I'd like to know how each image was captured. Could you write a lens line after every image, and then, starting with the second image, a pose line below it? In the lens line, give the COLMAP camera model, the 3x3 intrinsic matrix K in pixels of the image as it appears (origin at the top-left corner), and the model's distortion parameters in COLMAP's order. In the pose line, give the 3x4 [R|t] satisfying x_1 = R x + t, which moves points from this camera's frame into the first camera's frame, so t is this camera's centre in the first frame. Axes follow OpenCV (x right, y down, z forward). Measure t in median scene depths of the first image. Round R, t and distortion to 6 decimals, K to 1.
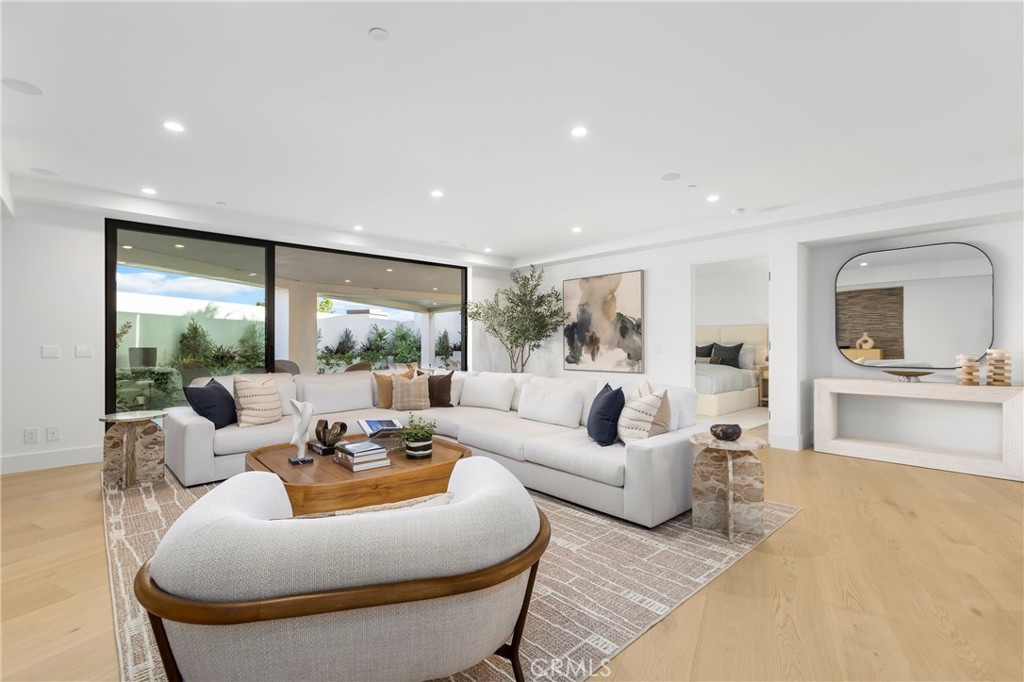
lens RADIAL K [[465.2, 0, 515.0], [0, 465.2, 344.7], [0, 0, 1]] dist [-0.007673, -0.000080]
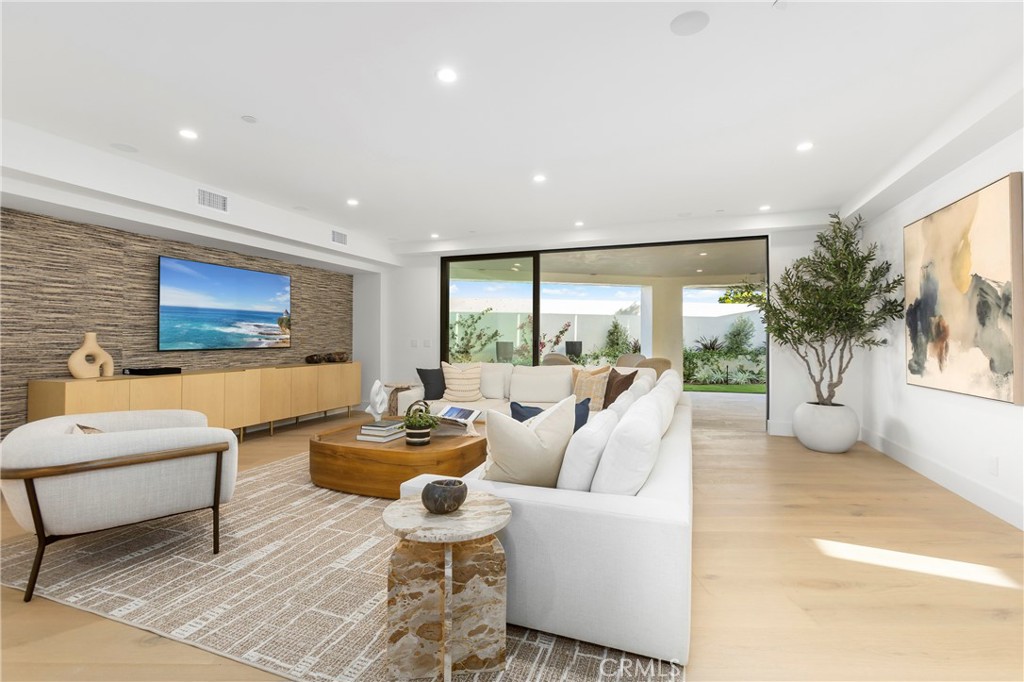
lens RADIAL K [[465.2, 0, 514.7], [0, 465.2, 337.9], [0, 0, 1]] dist [-0.007673, -0.000080]
pose [[0.457175, 0.000611, -0.889377, 0.434242], [-0.002922, 0.999995, -0.000815, -0.000655], [0.889372, 0.002971, 0.457174, 0.358917]]
